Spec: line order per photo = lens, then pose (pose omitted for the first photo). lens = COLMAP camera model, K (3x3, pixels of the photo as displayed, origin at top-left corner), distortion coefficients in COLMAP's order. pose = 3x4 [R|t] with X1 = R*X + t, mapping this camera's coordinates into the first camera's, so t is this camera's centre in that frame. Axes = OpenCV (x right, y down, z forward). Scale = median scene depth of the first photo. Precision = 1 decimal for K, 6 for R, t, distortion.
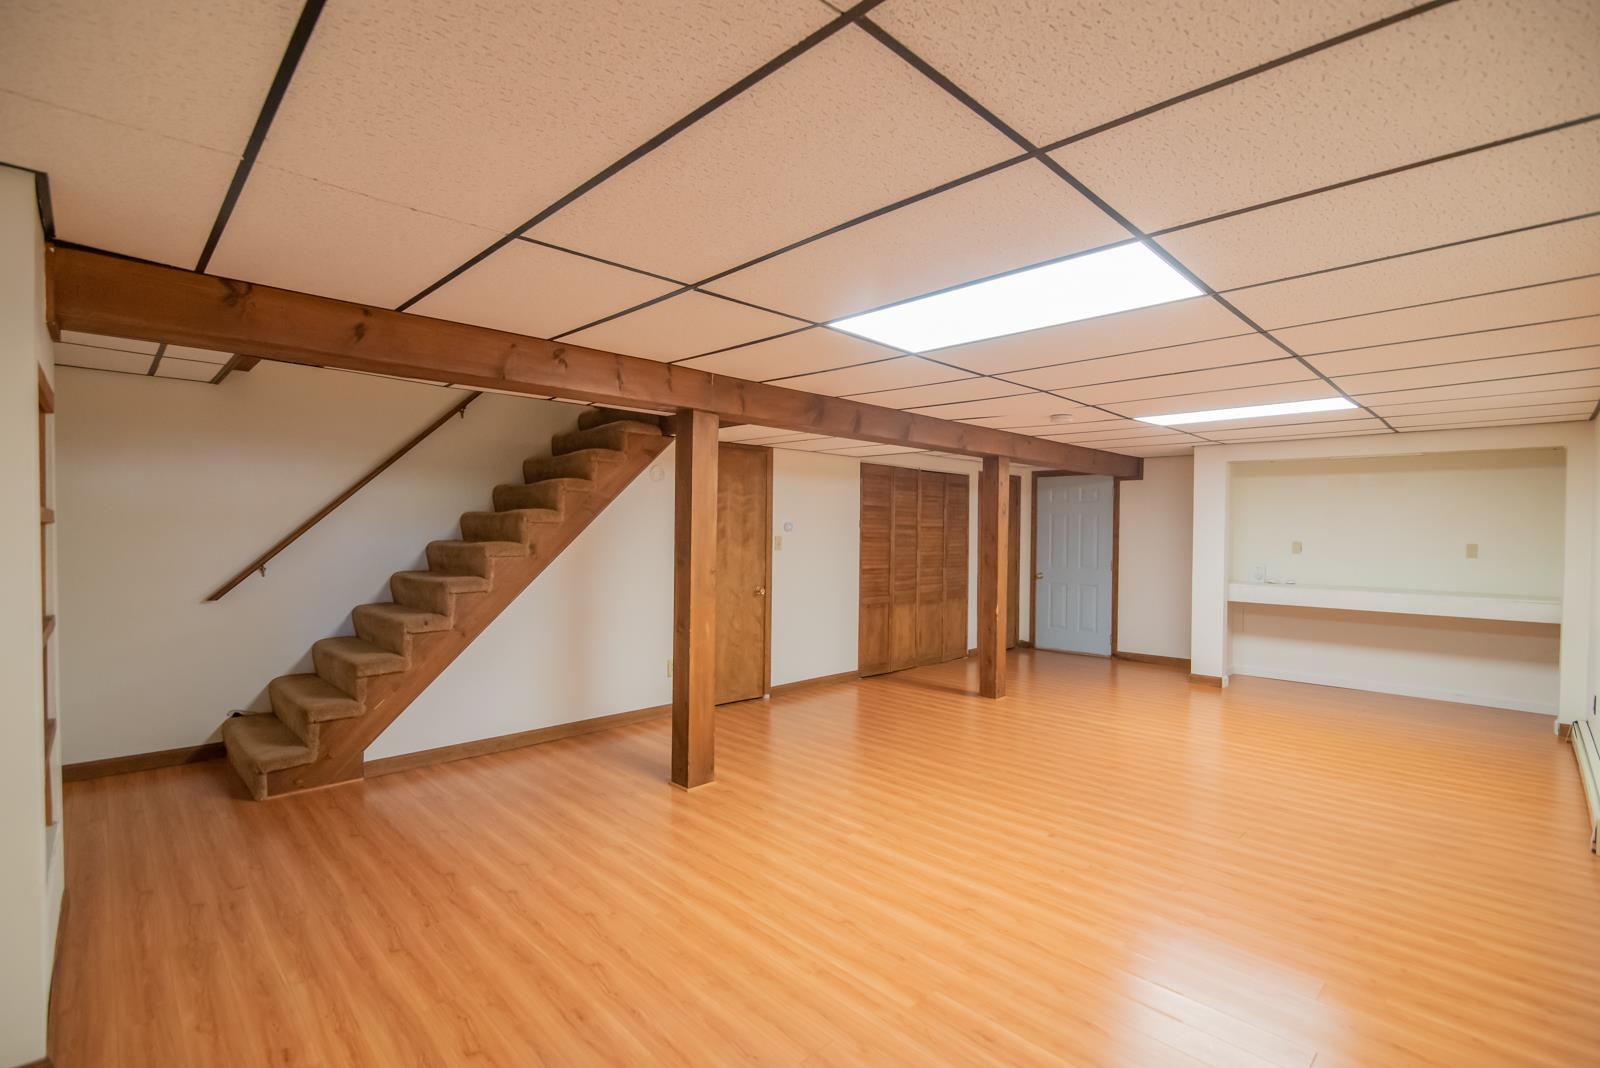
lens RADIAL K [[755.6, 0, 800.9], [0, 755.6, 537.2], [0, 0, 1]] dist [-0.016737, 0.000551]
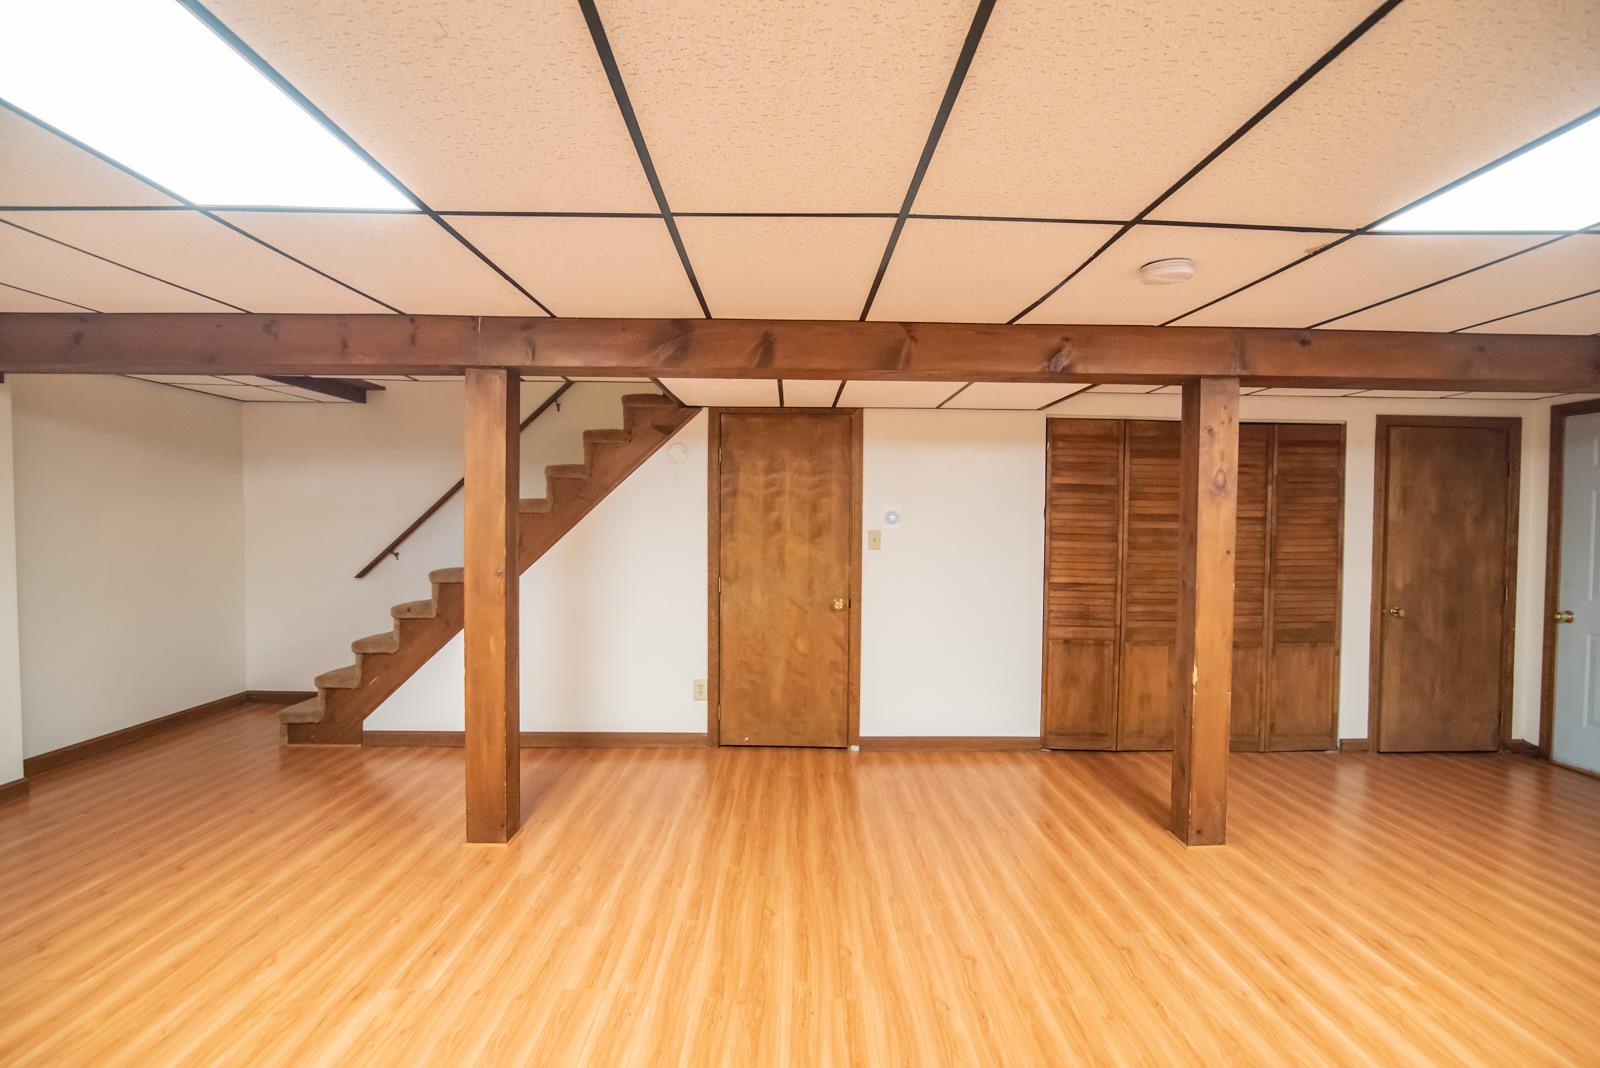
lens RADIAL K [[755.6, 0, 800.9], [0, 755.6, 537.2], [0, 0, 1]] dist [-0.016737, 0.000551]
pose [[0.715042, 0.013721, -0.698947, 0.427905], [-0.009610, 0.999906, 0.009798, -0.001180], [0.699016, -0.000289, 0.715106, 0.439660]]
